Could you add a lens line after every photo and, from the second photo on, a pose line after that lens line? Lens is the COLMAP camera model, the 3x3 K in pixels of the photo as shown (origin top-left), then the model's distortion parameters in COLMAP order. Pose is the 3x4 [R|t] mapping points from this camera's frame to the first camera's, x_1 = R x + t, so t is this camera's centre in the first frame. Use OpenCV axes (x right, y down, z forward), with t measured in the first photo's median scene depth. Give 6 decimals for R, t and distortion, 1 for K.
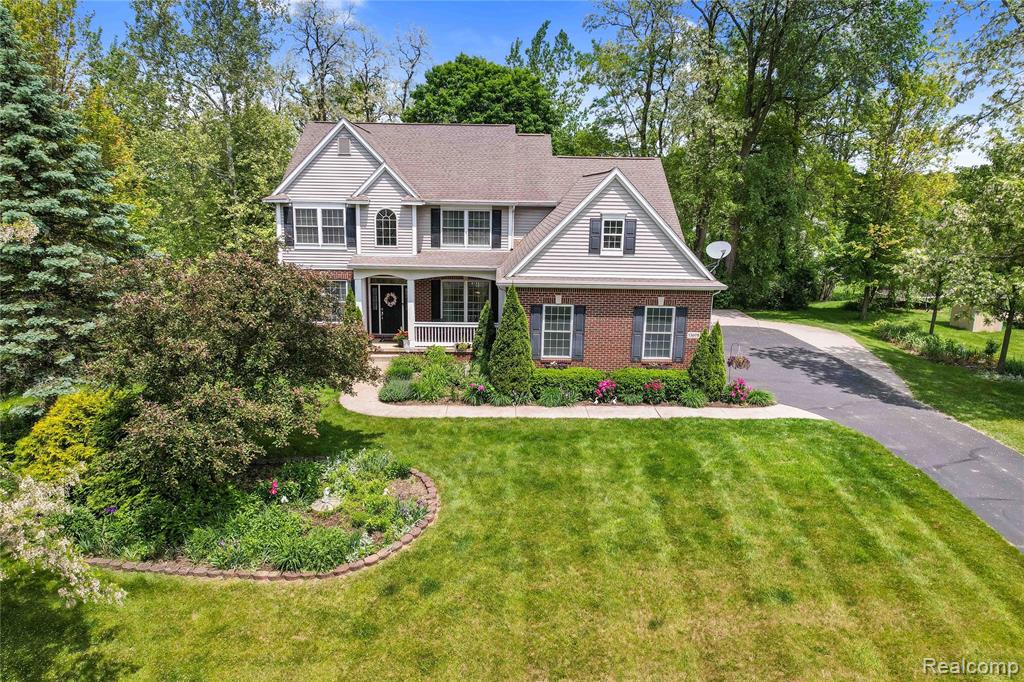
lens RADIAL K [[655.6, 0, 517.9], [0, 655.6, 377.9], [0, 0, 1]] dist [-0.046210, 0.032223]
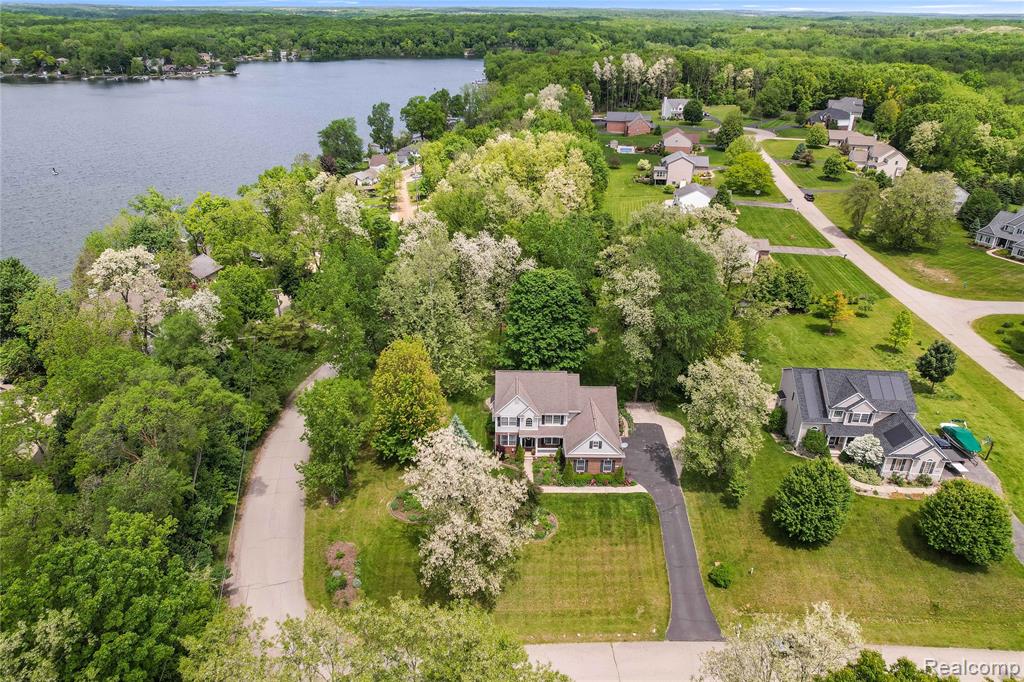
lens RADIAL K [[642.0, 0, 516.2], [0, 642.0, 385.8], [0, 0, 1]] dist [-0.021348, 0.001678]
pose [[0.999579, 0.001896, -0.028955, -0.206901], [0.005252, 0.969563, 0.244784, -1.436356], [0.028537, -0.244833, 0.969145, -2.507198]]
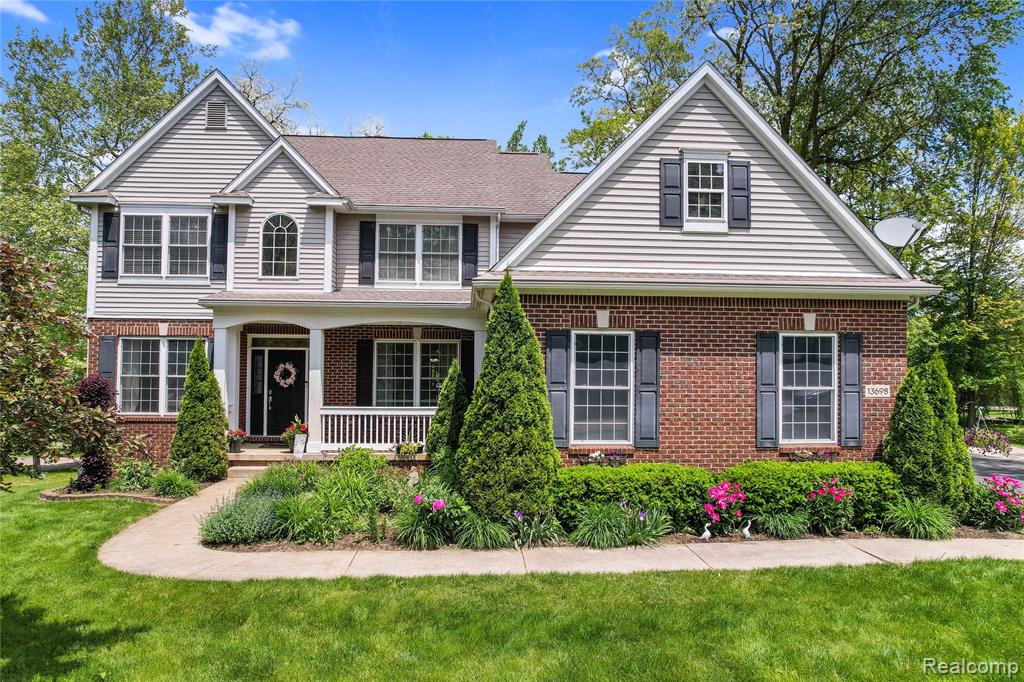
lens RADIAL K [[665.6, 0, 518.6], [0, 665.6, 362.3], [0, 0, 1]] dist [-0.041670, -0.000475]
pose [[0.998551, -0.009659, 0.052935, -0.025759], [0.023842, 0.961342, -0.274324, 0.043003], [-0.048239, 0.275189, 0.960179, 0.539843]]
